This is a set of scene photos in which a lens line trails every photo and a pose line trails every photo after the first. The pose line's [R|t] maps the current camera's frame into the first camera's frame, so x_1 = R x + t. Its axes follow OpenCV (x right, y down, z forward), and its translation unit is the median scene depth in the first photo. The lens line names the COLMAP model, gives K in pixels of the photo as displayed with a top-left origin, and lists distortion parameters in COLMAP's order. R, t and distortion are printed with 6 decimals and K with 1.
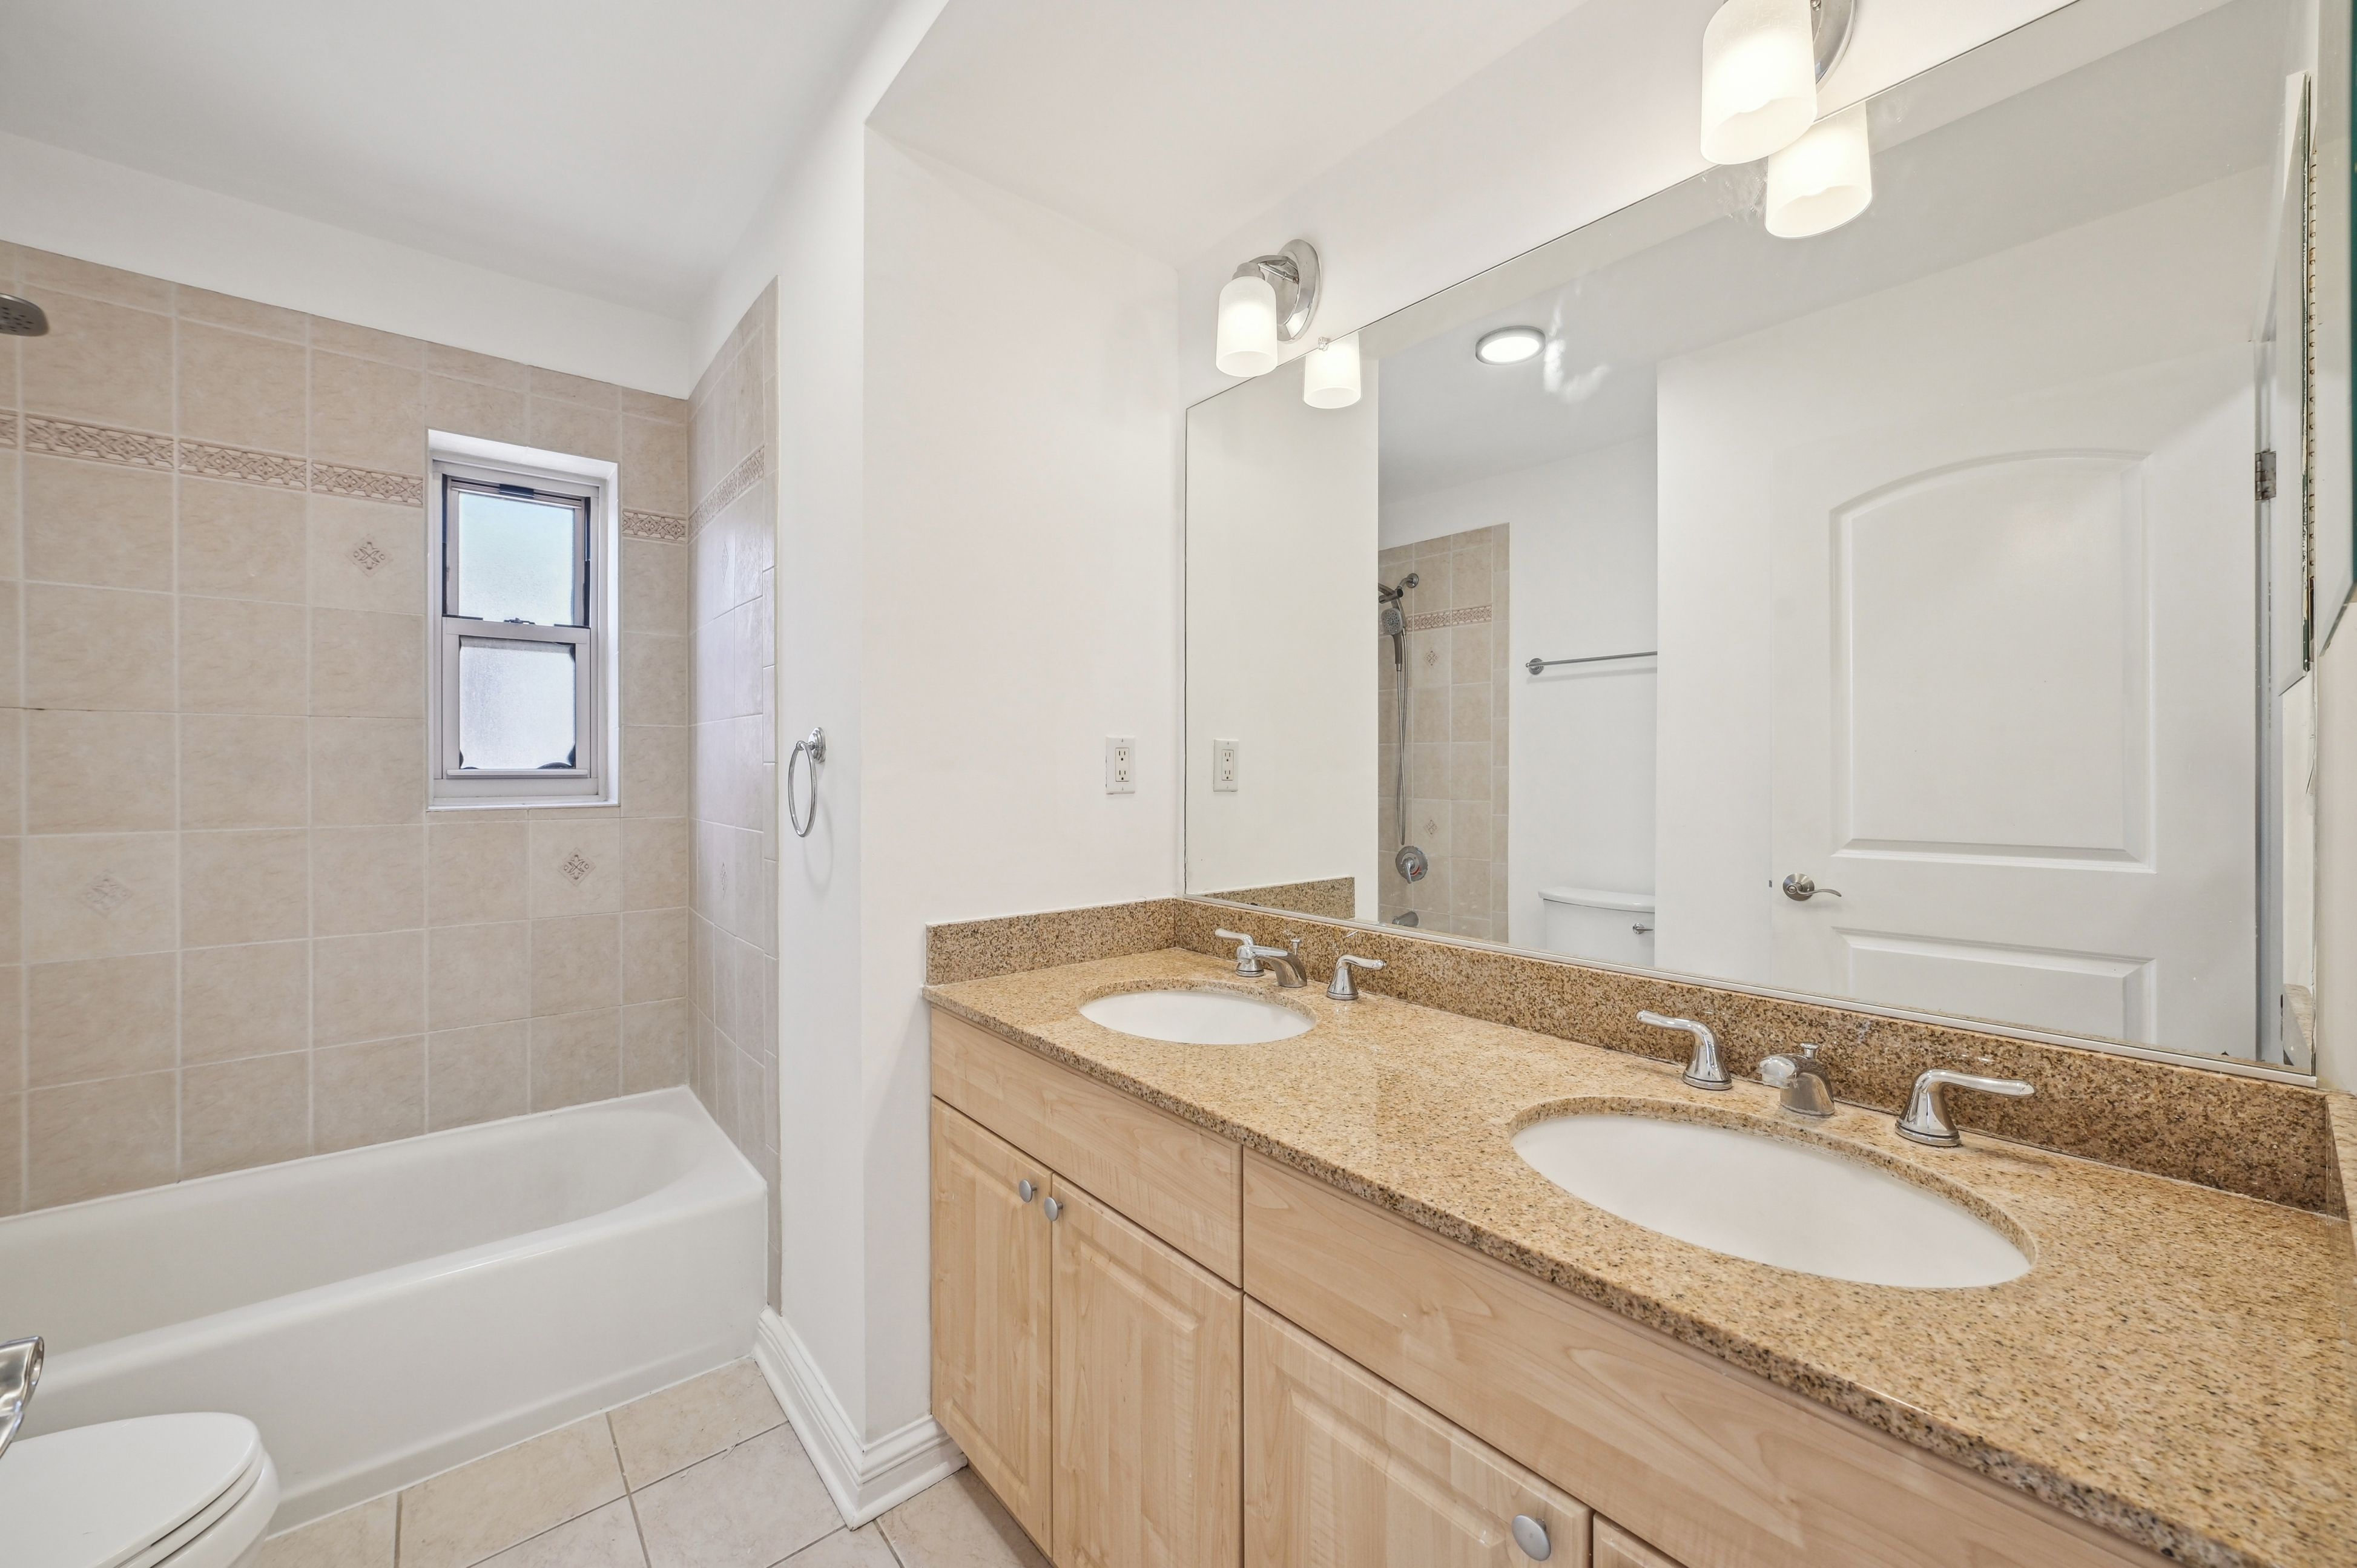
lens RADIAL K [[892.5, 0, 1180.1], [0, 892.5, 778.0], [0, 0, 1]] dist [-0.017576, 0.007859]
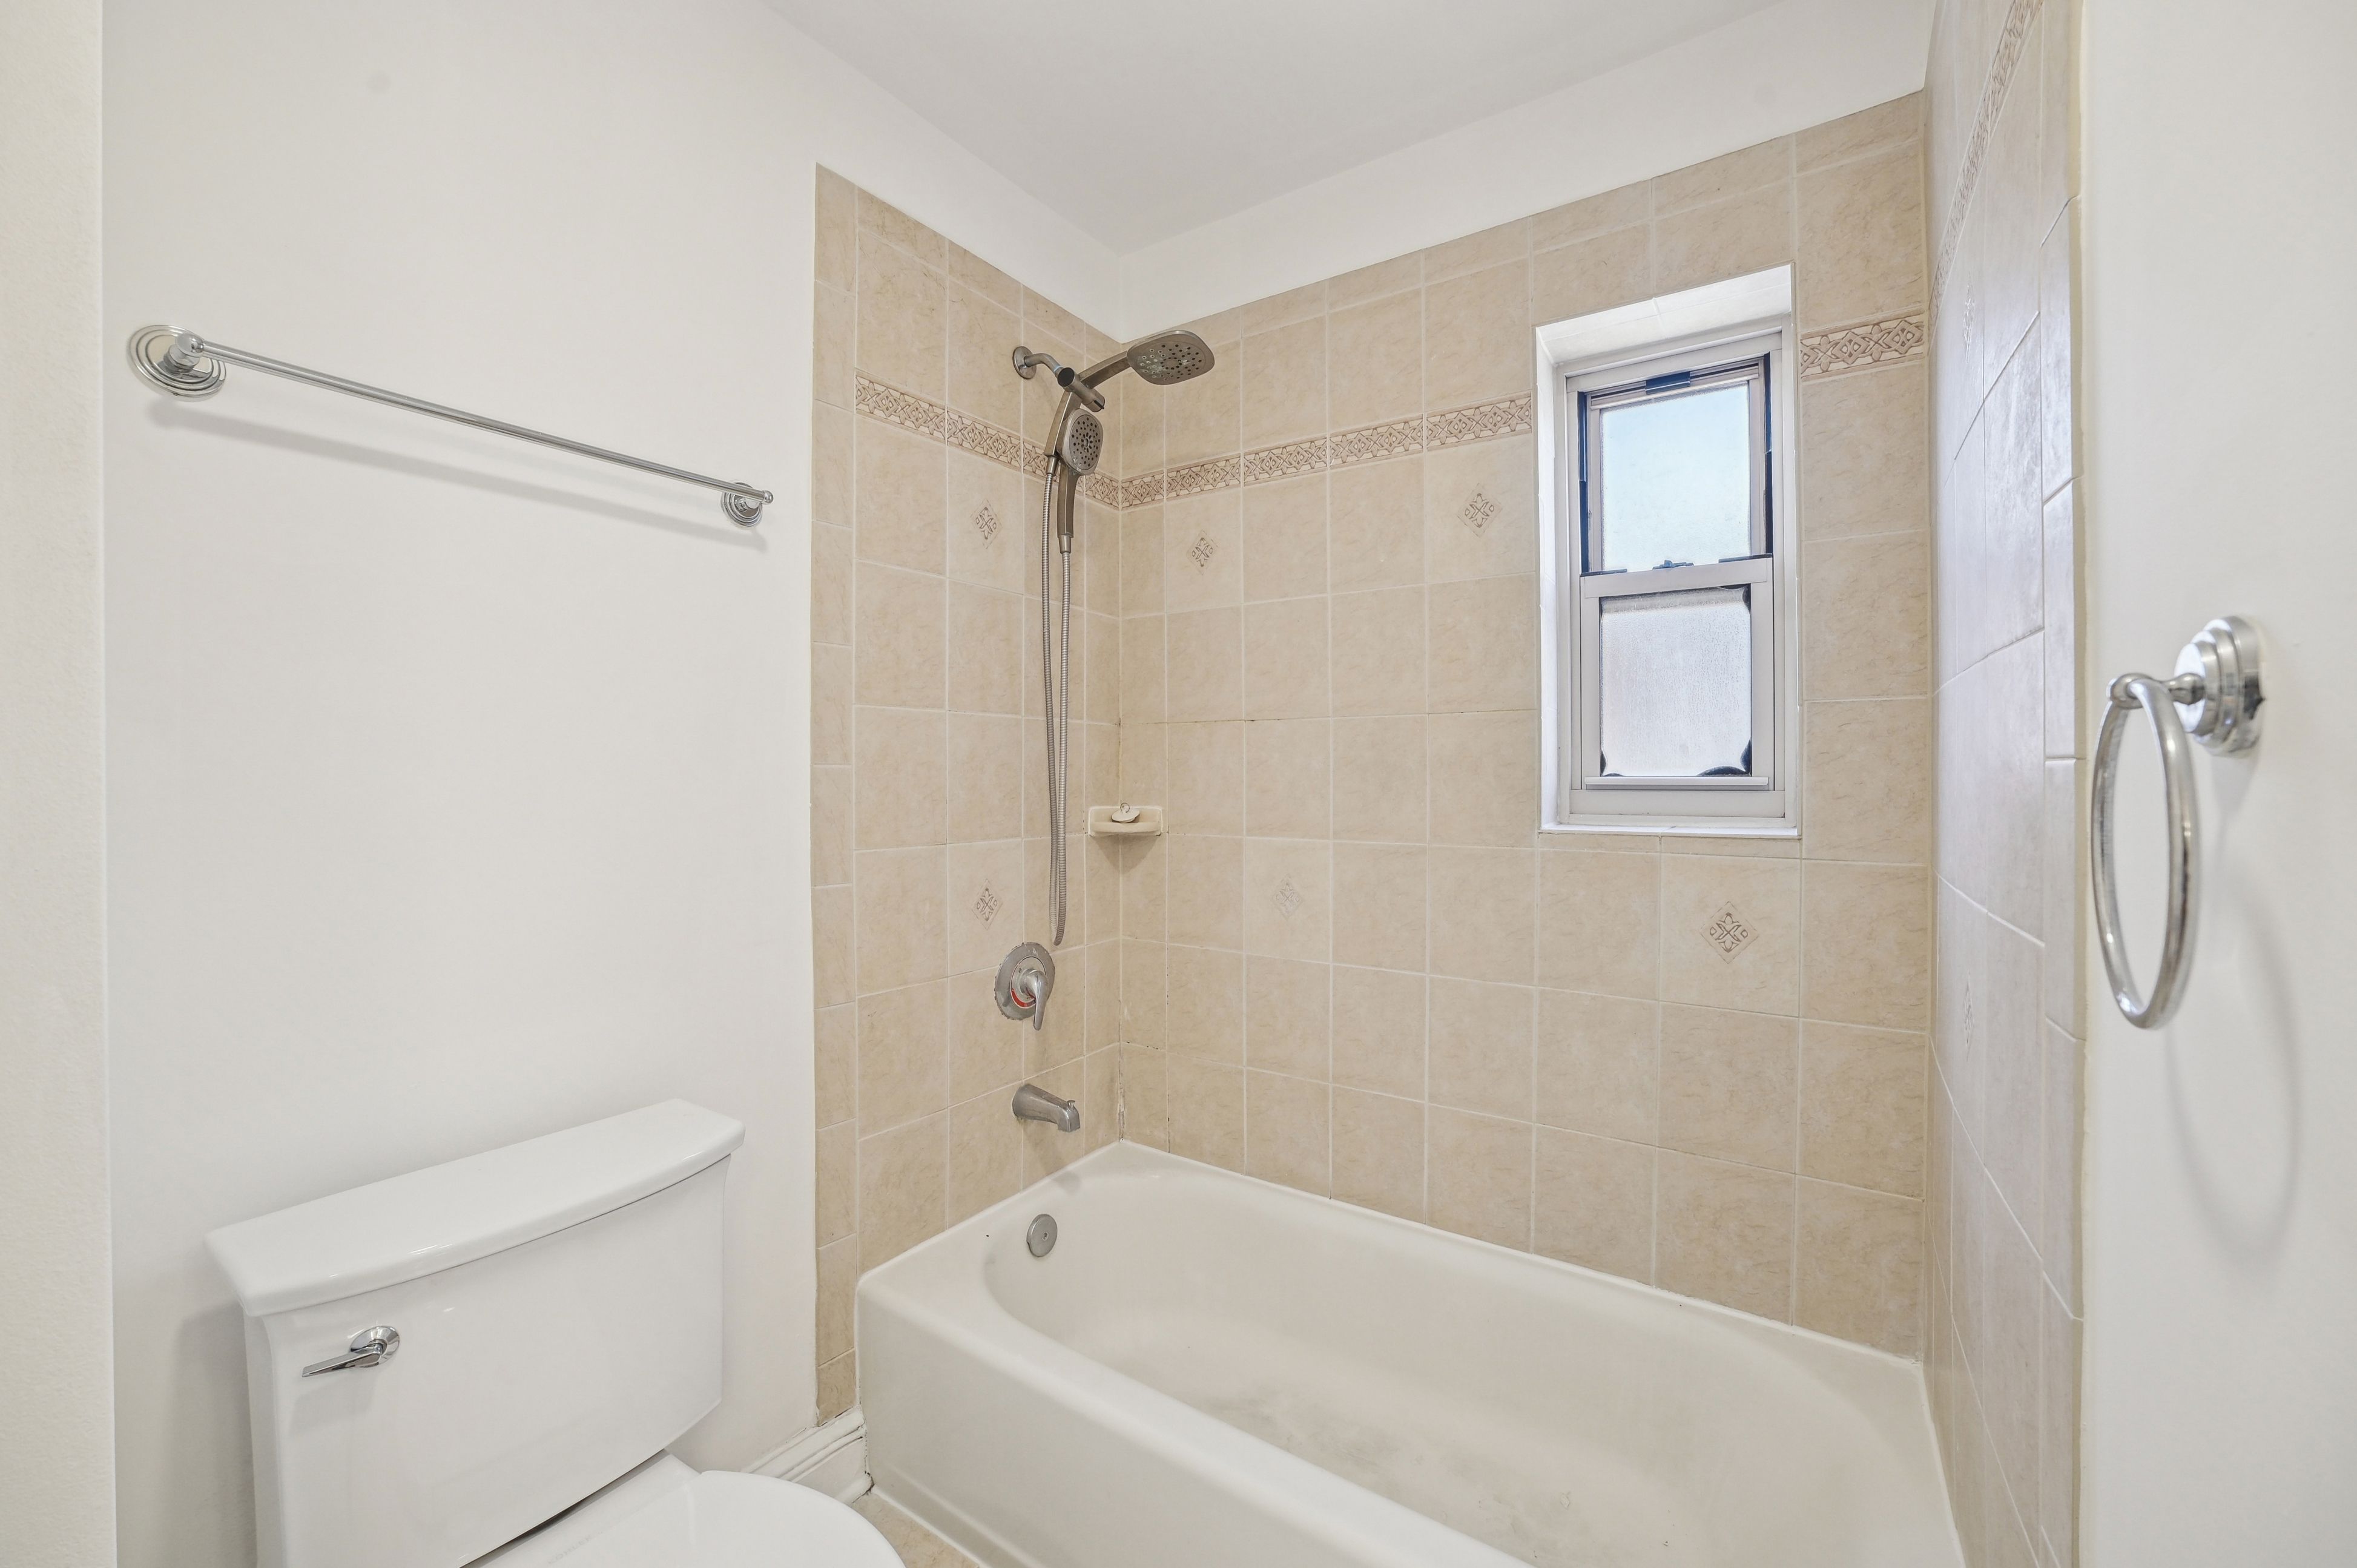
lens RADIAL K [[922.7, 0, 1169.5], [0, 922.7, 775.5], [0, 0, 1]] dist [-0.064018, 0.028284]
pose [[0.260993, -0.000583, -0.965341, -0.179770], [-0.010263, 0.999942, -0.003378, -0.004650], [0.965286, 0.010789, 0.260971, 0.483276]]
